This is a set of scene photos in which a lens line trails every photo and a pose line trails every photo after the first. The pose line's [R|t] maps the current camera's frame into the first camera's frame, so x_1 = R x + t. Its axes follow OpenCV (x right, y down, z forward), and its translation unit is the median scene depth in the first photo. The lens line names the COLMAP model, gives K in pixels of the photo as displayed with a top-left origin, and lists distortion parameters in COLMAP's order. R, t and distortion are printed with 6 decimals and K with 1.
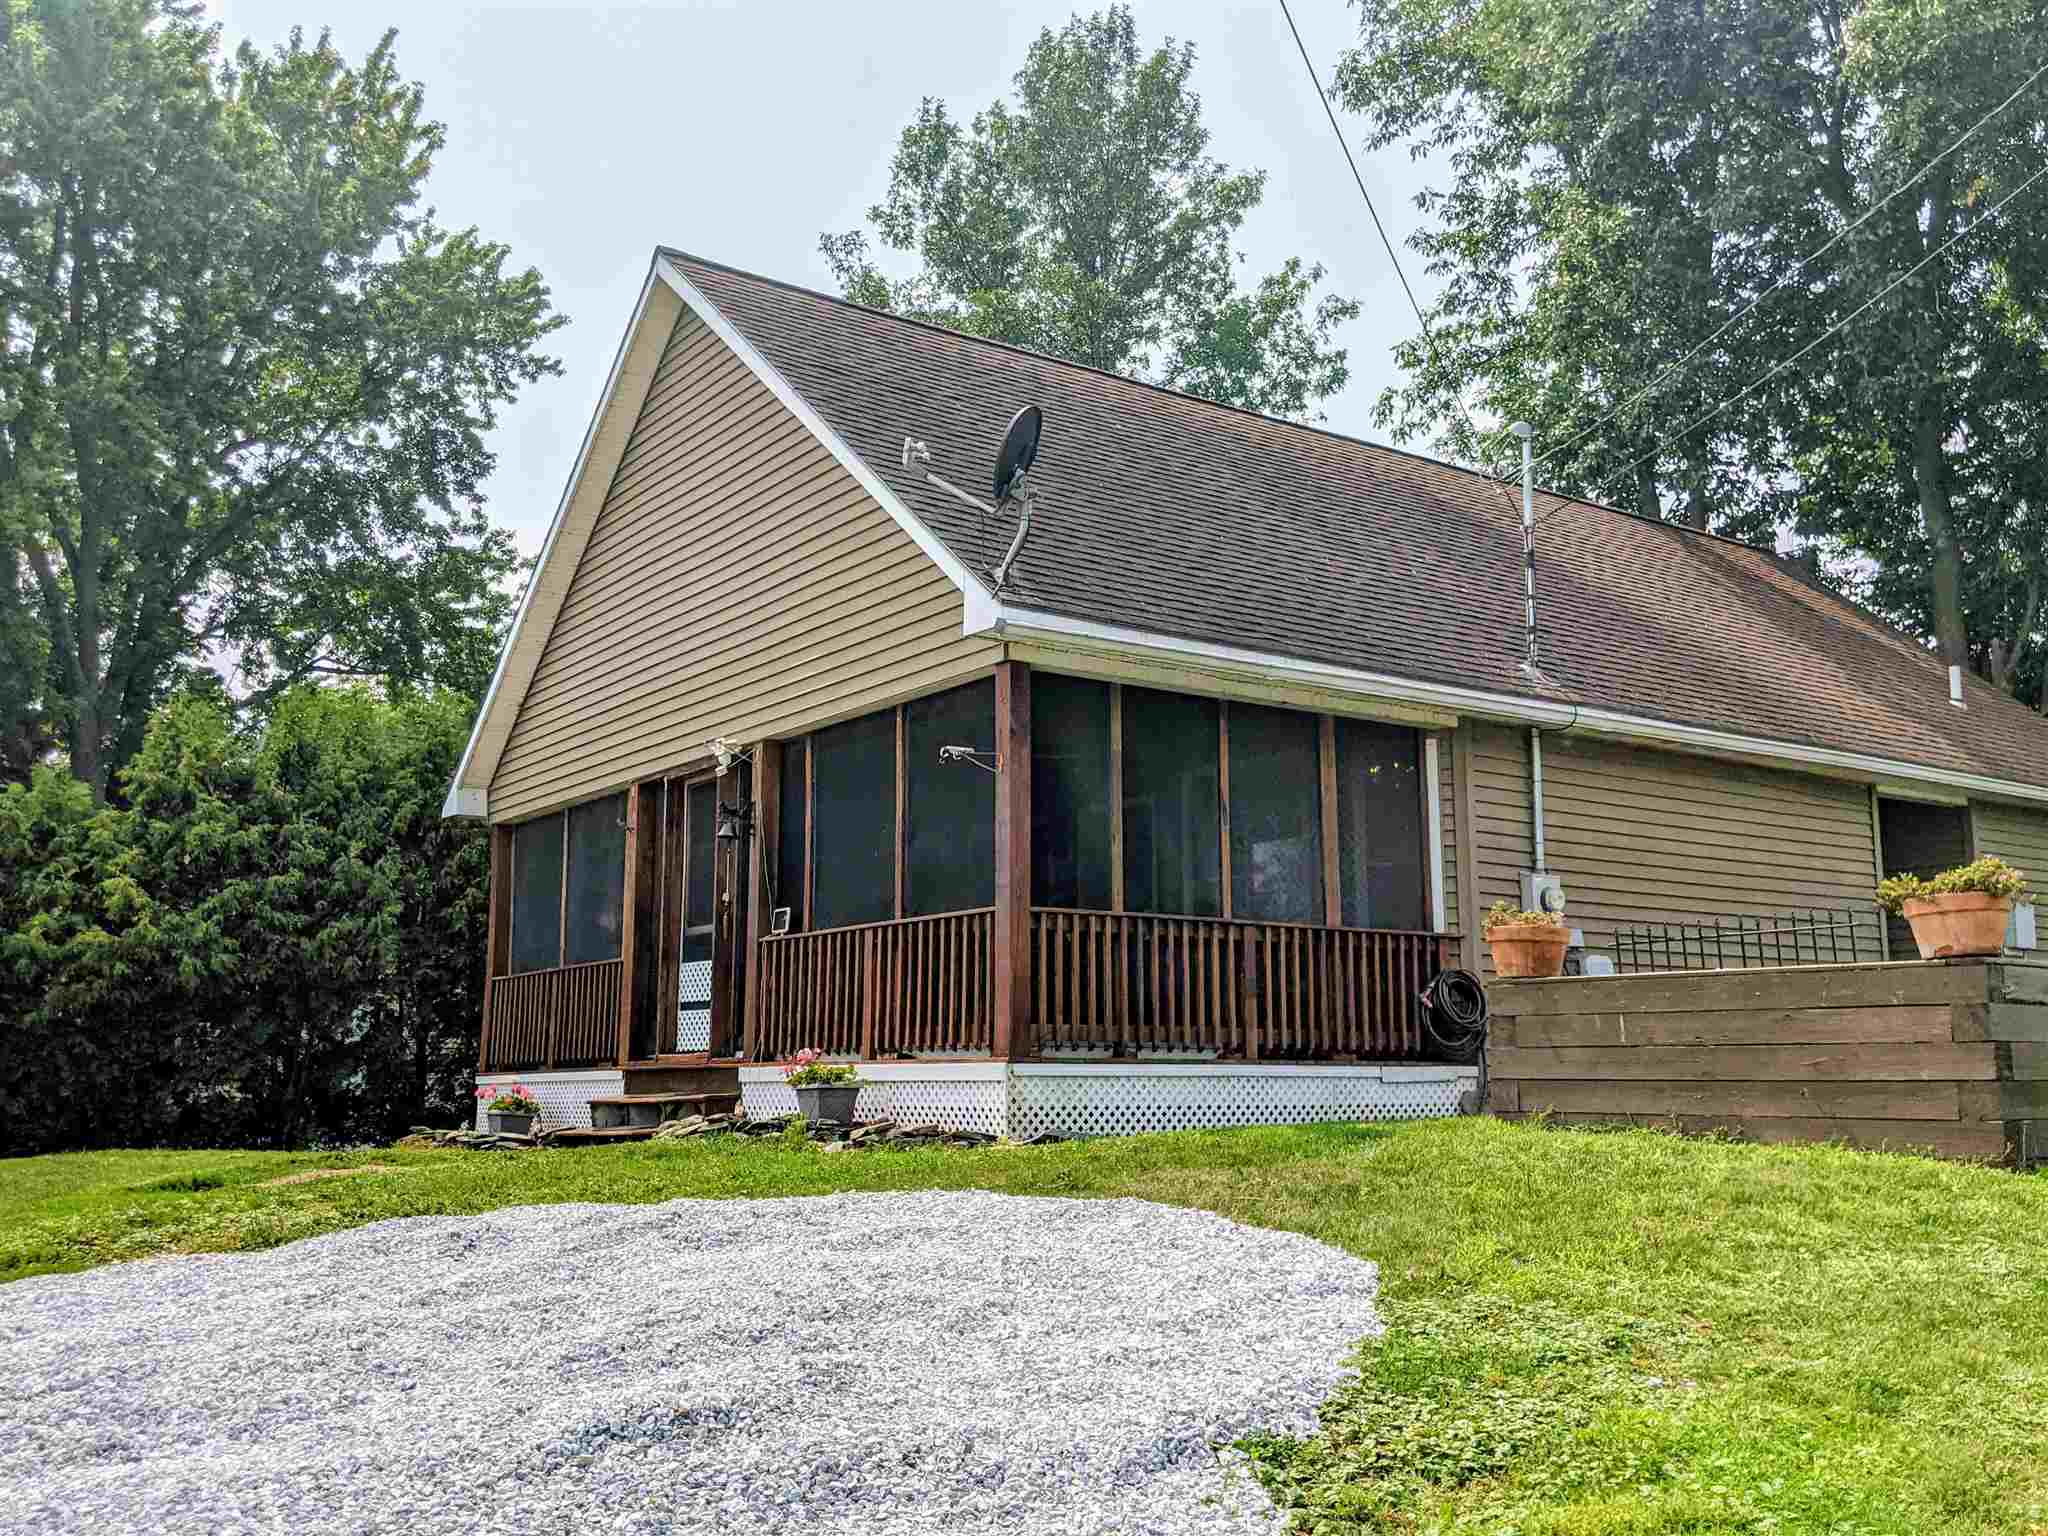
lens RADIAL K [[1876.1, 0, 1026.3], [0, 1876.1, 737.4], [0, 0, 1]] dist [0.106006, -0.001457]
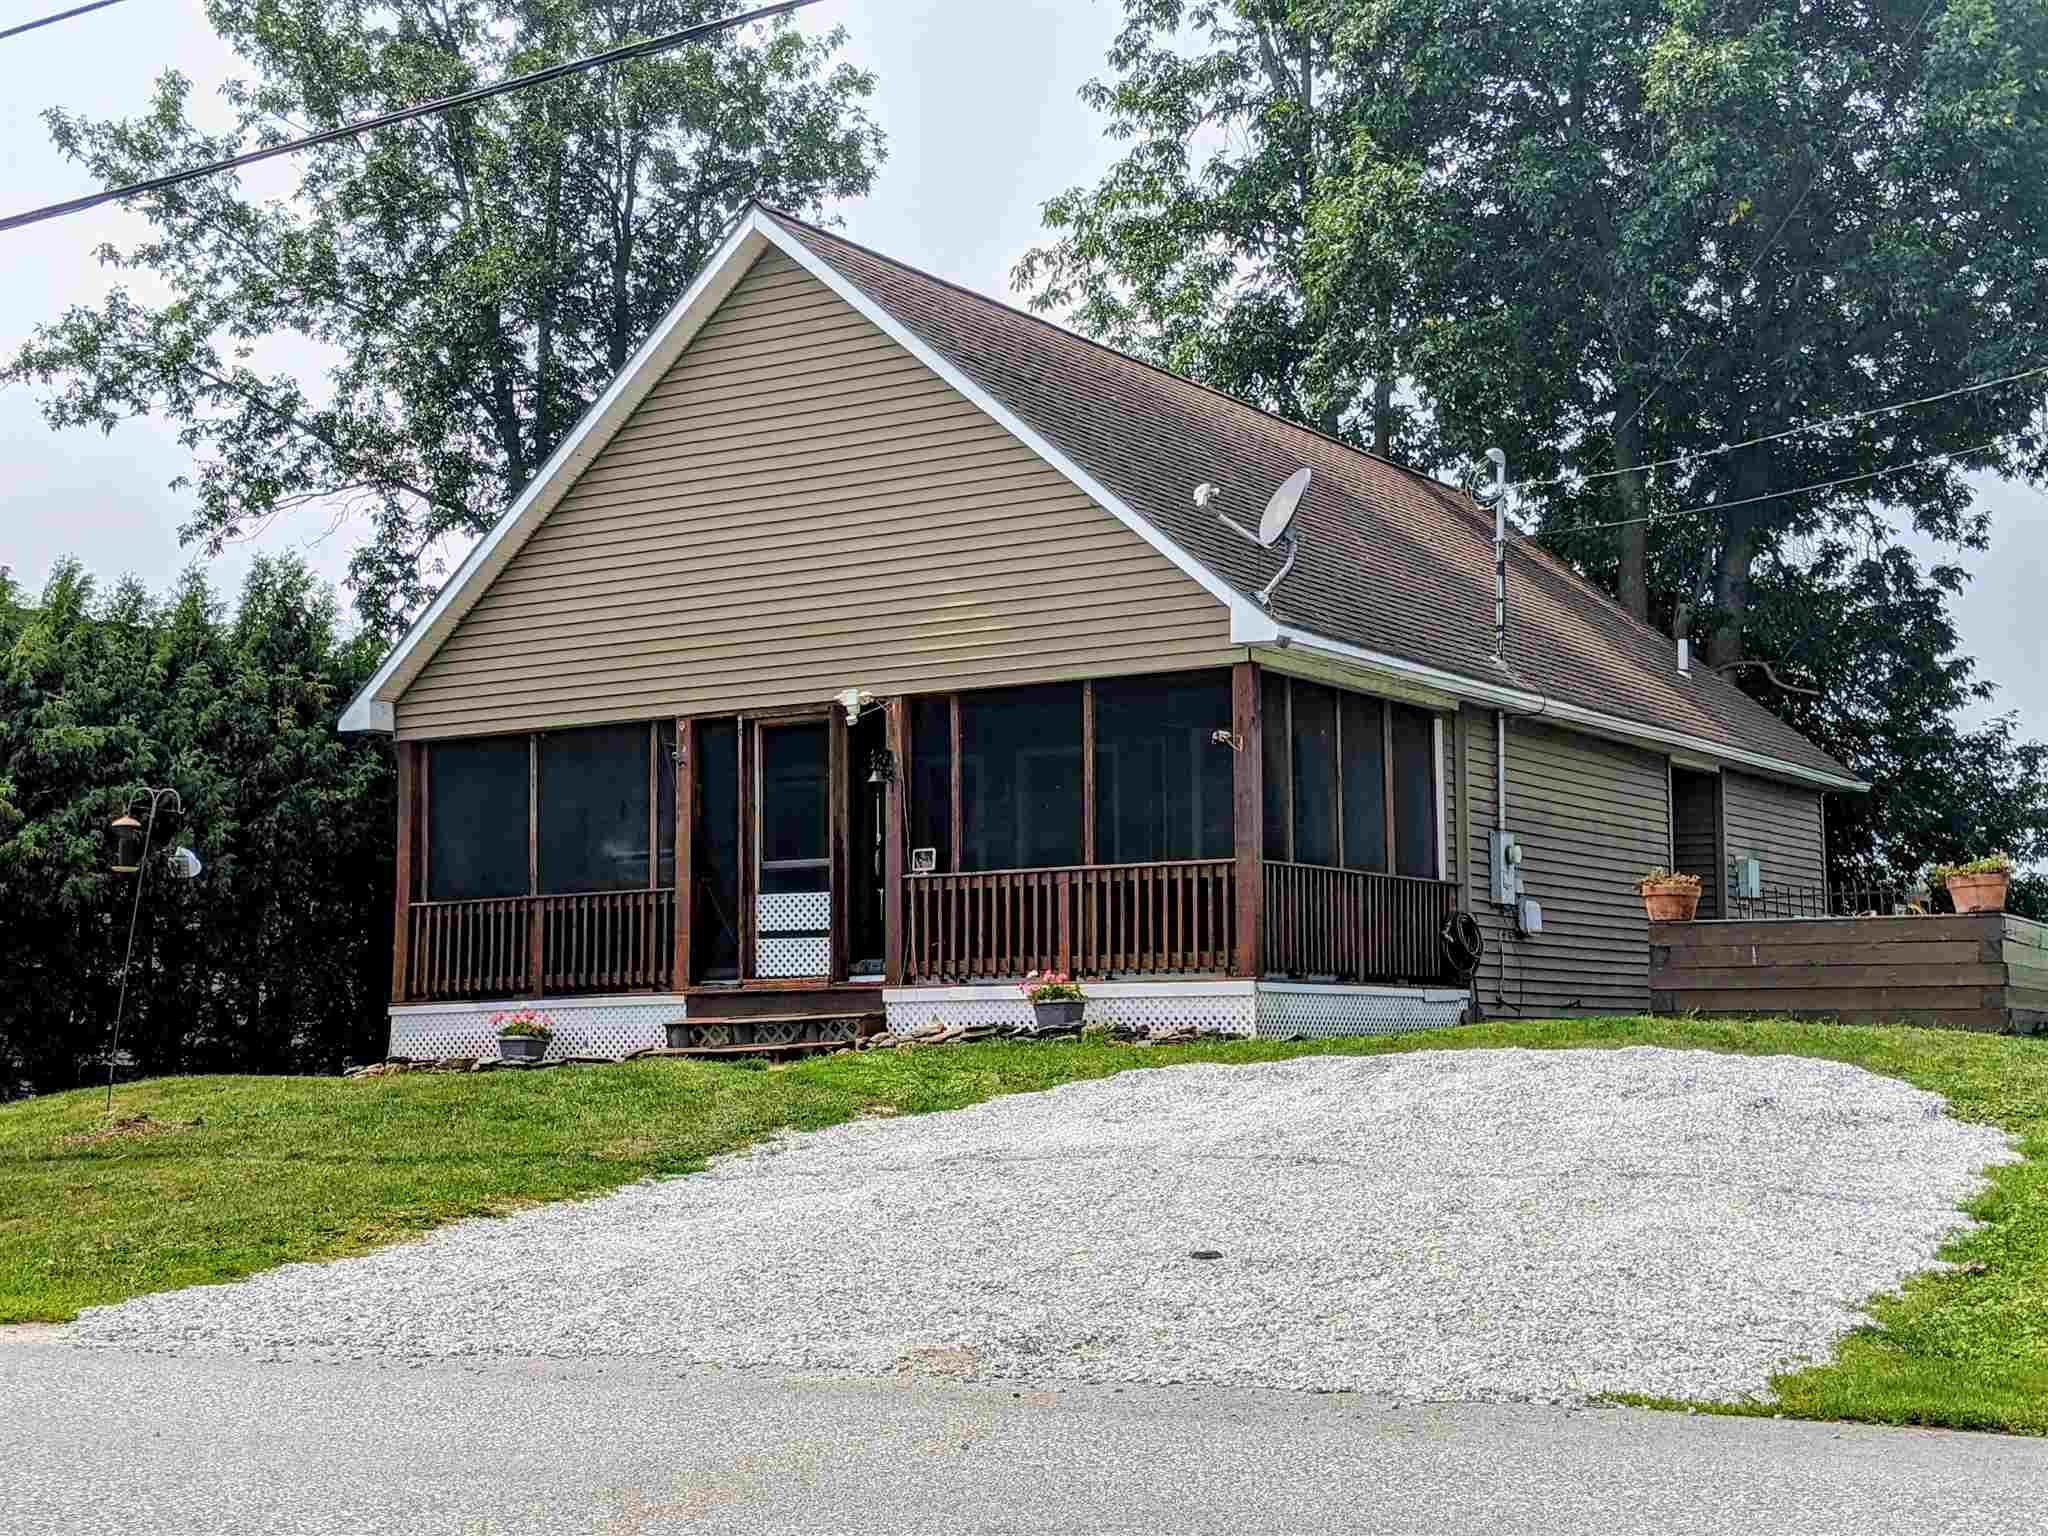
lens RADIAL K [[2834.4, 0, 1024.0], [0, 2834.4, 768.0], [0, 0, 1]] dist [0.197688, 0.006797]
pose [[0.924755, 0.032482, 0.379174, -0.701772], [-0.062047, 0.995888, 0.066014, -0.070178], [-0.375470, -0.084573, 0.922968, -0.559200]]
